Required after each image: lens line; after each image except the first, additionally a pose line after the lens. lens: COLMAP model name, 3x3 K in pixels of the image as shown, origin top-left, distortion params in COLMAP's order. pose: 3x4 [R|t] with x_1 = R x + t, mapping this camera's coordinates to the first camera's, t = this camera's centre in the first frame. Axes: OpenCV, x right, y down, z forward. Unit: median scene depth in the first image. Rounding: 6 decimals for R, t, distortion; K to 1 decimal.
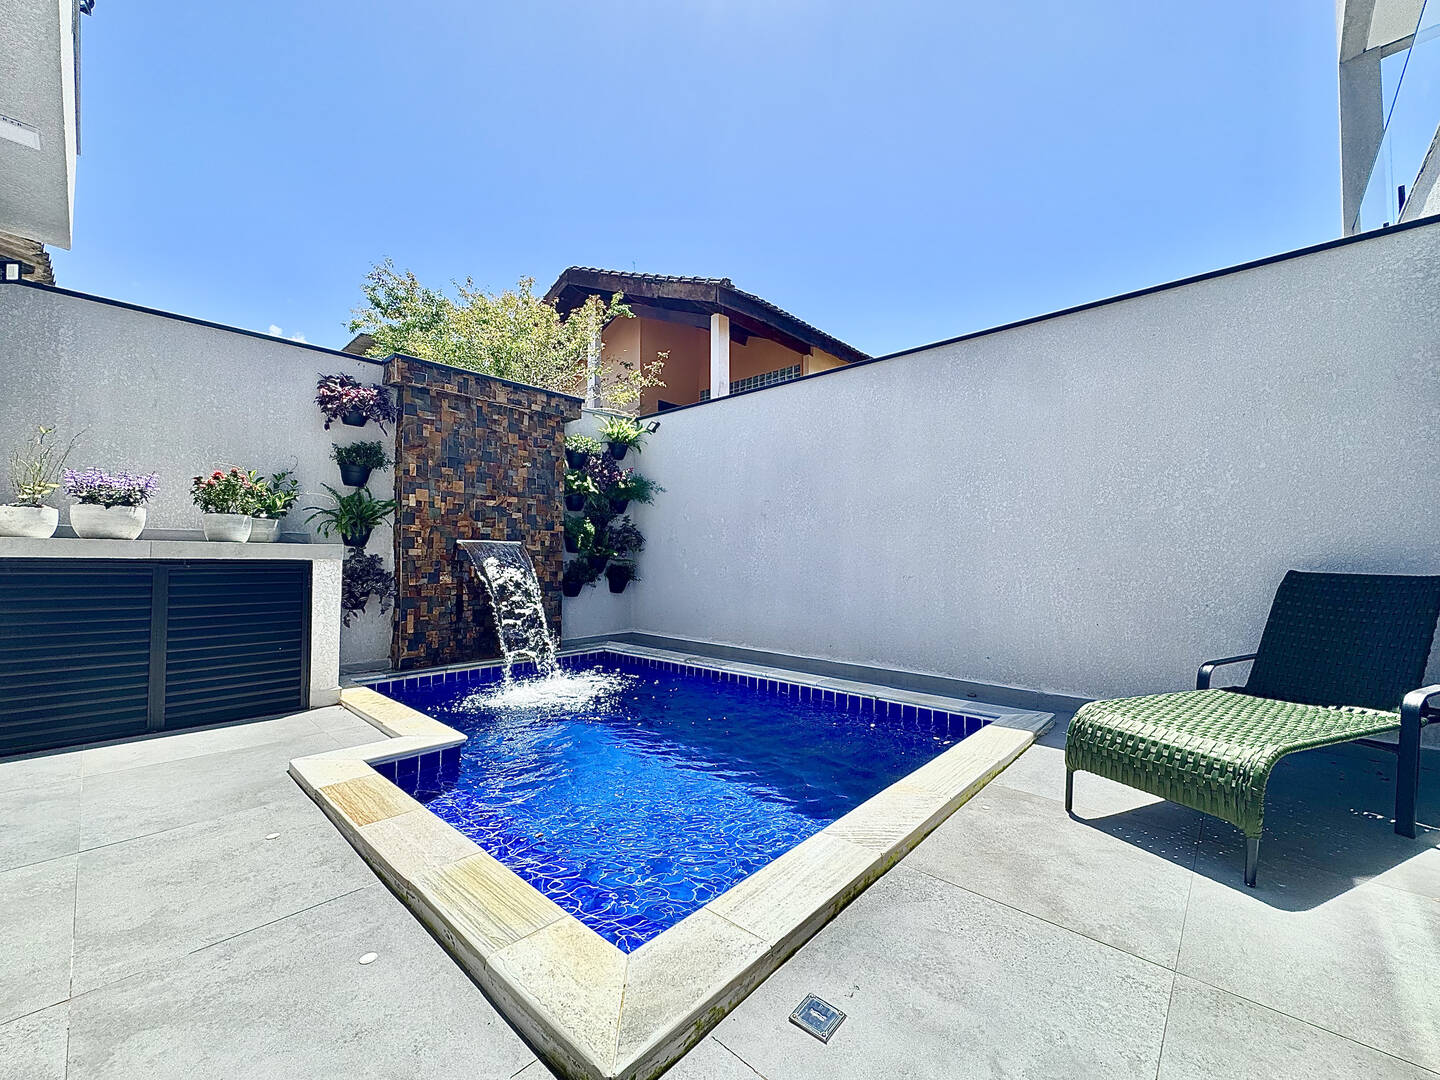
lens RADIAL K [[578.0, 0, 720.1], [0, 578.0, 541.5], [0, 0, 1]] dist [-0.006997, 0.001423]
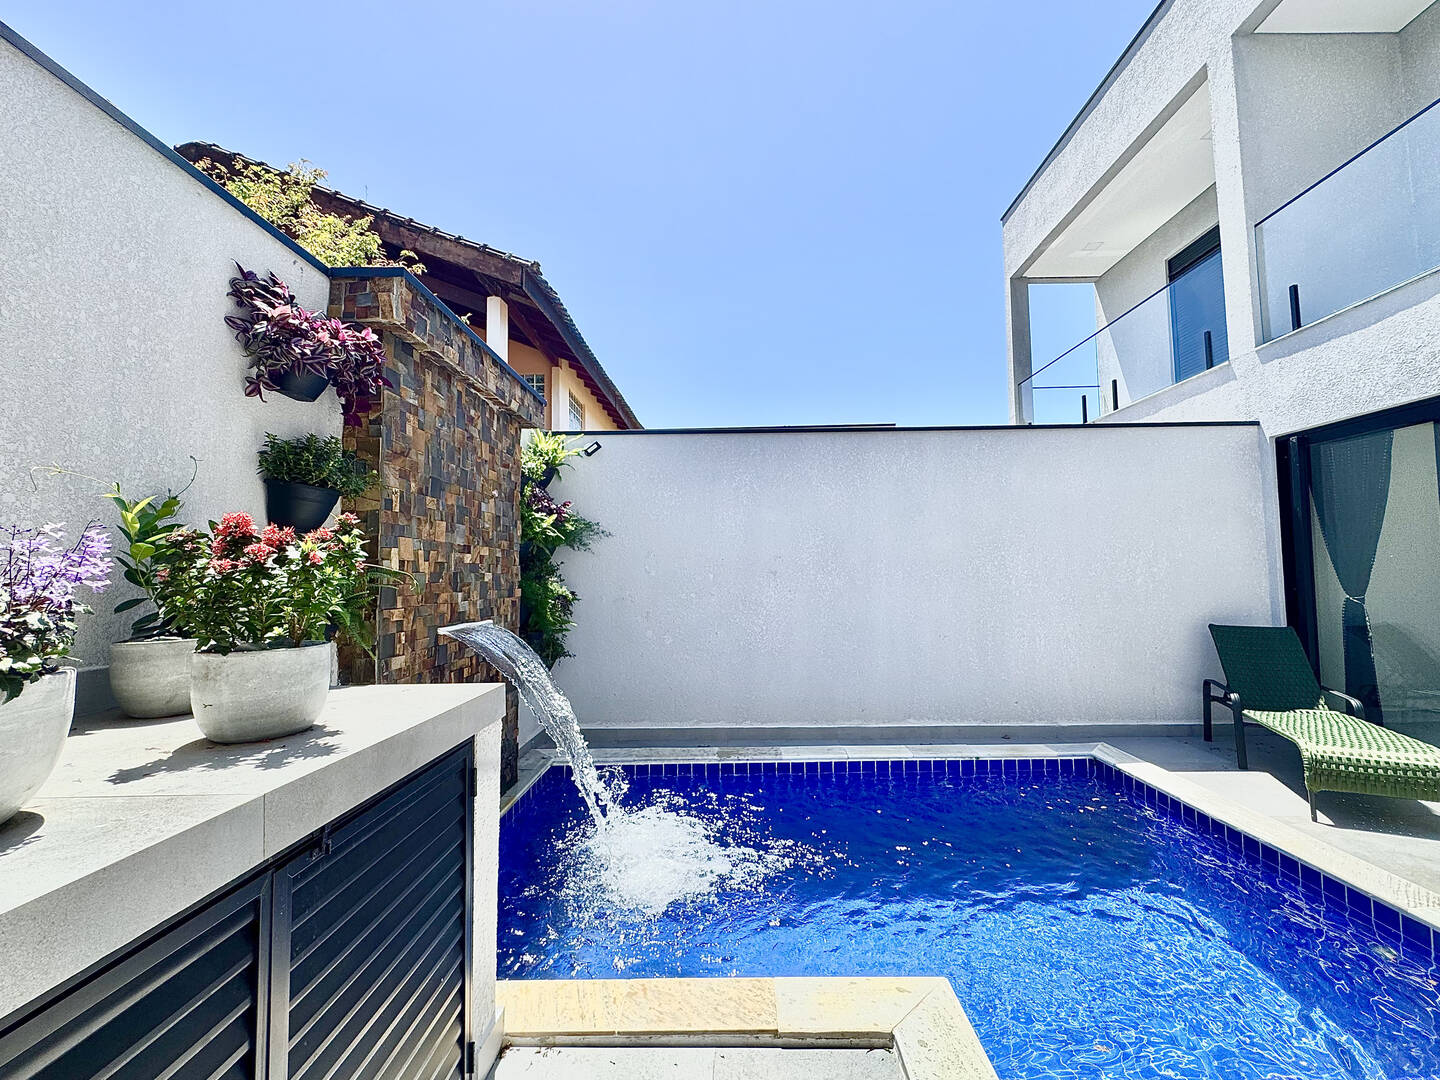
lens RADIAL K [[578.0, 0, 728.9], [0, 578.0, 550.0], [0, 0, 1]] dist [-0.006997, 0.001423]
pose [[0.743413, 0.014924, 0.668666, -0.605846], [-0.005559, 0.999854, -0.016135, -0.068763], [-0.668809, 0.008278, 0.743388, 0.397643]]
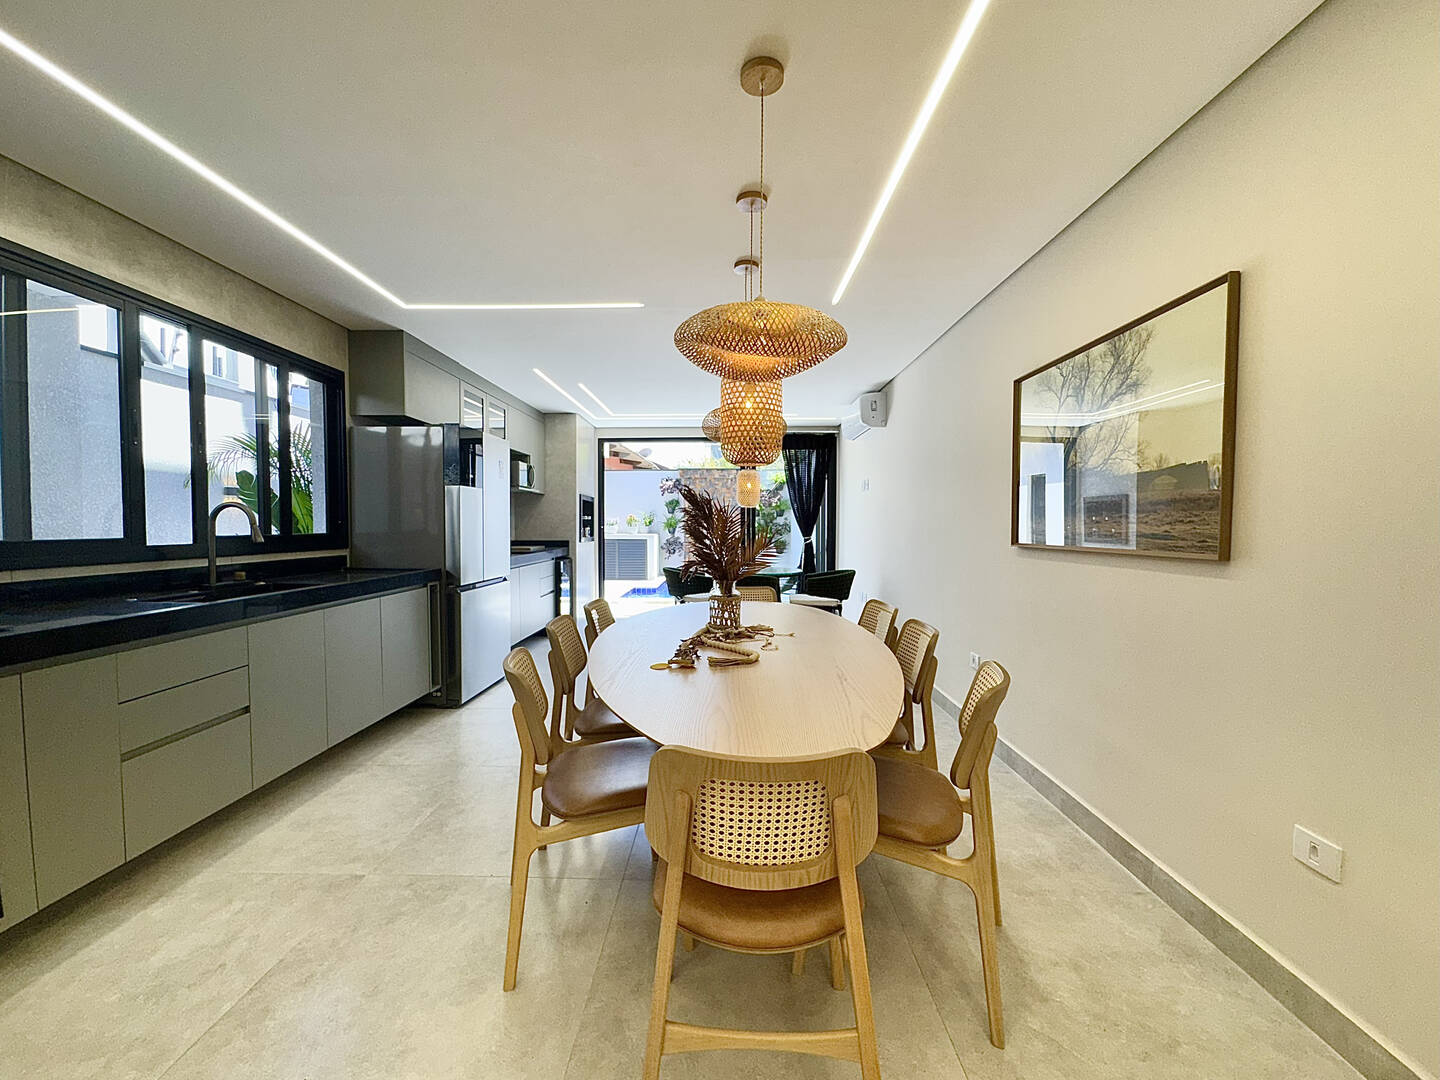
lens RADIAL K [[578.0, 0, 719.3], [0, 578.0, 526.2], [0, 0, 1]] dist [-0.006997, 0.001423]
pose [[0.654948, 0.000087, -0.755674, 1.602171], [0.025858, 0.999412, 0.022527, -0.082085], [0.755232, -0.034294, 0.654560, -0.693847]]
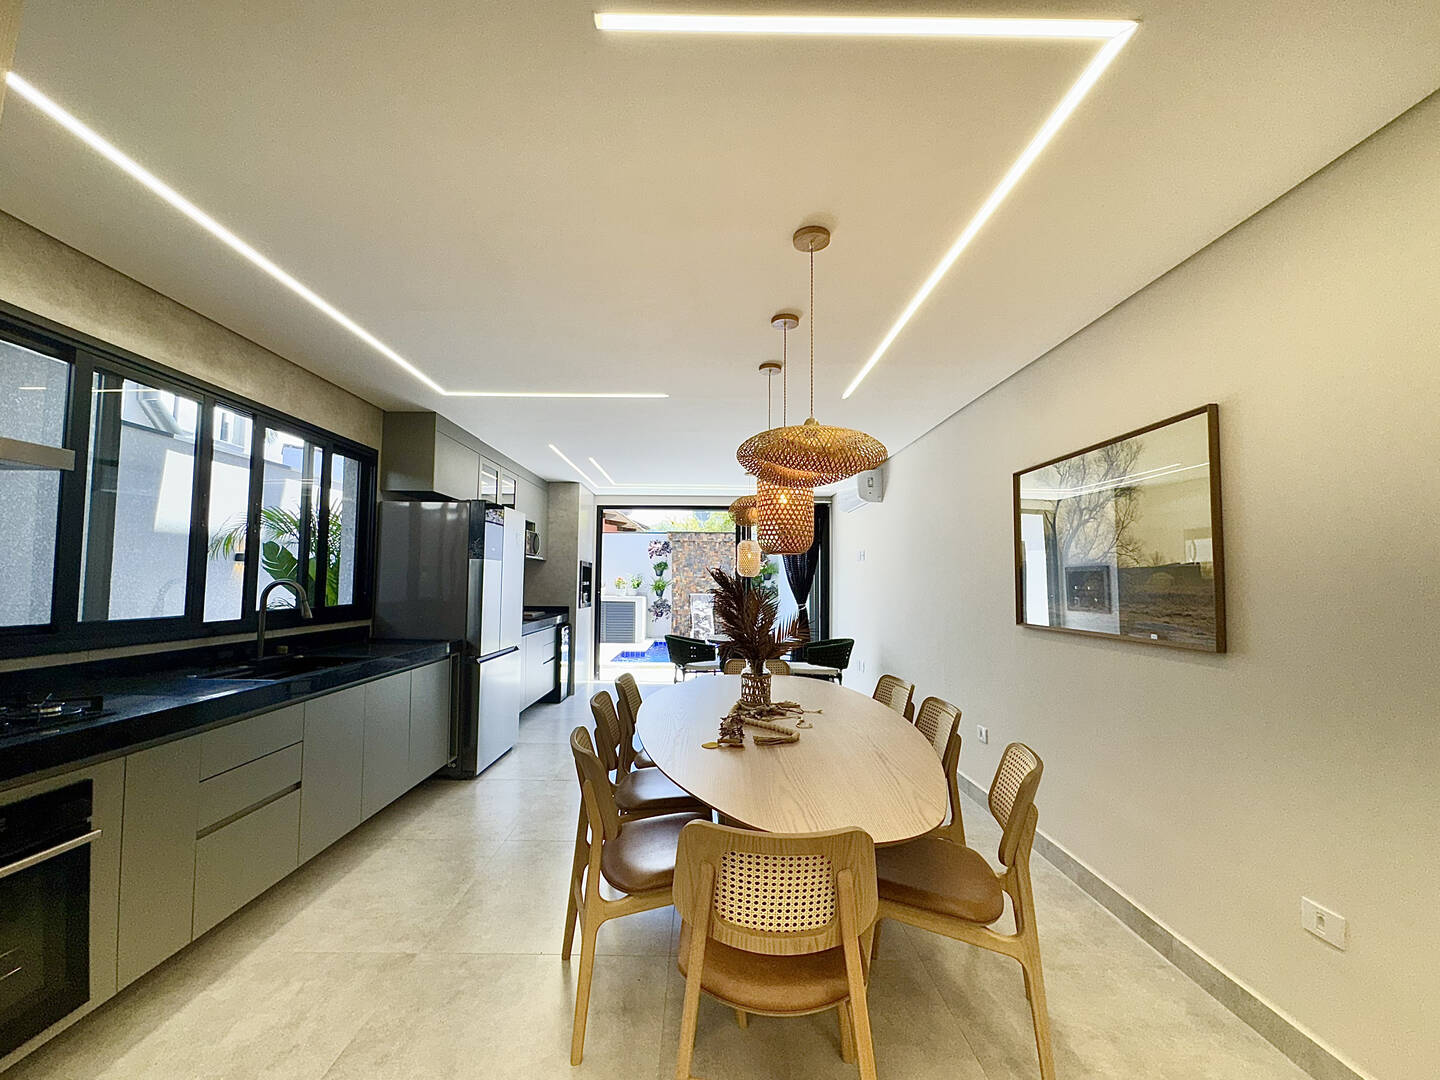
lens RADIAL K [[578.0, 0, 711.2], [0, 578.0, 533.0], [0, 0, 1]] dist [-0.006997, 0.001423]
pose [[0.672465, -0.061376, -0.737580, 1.600388], [0.017849, 0.997611, -0.066740, -0.102224], [0.739914, 0.031715, 0.671954, -0.748896]]
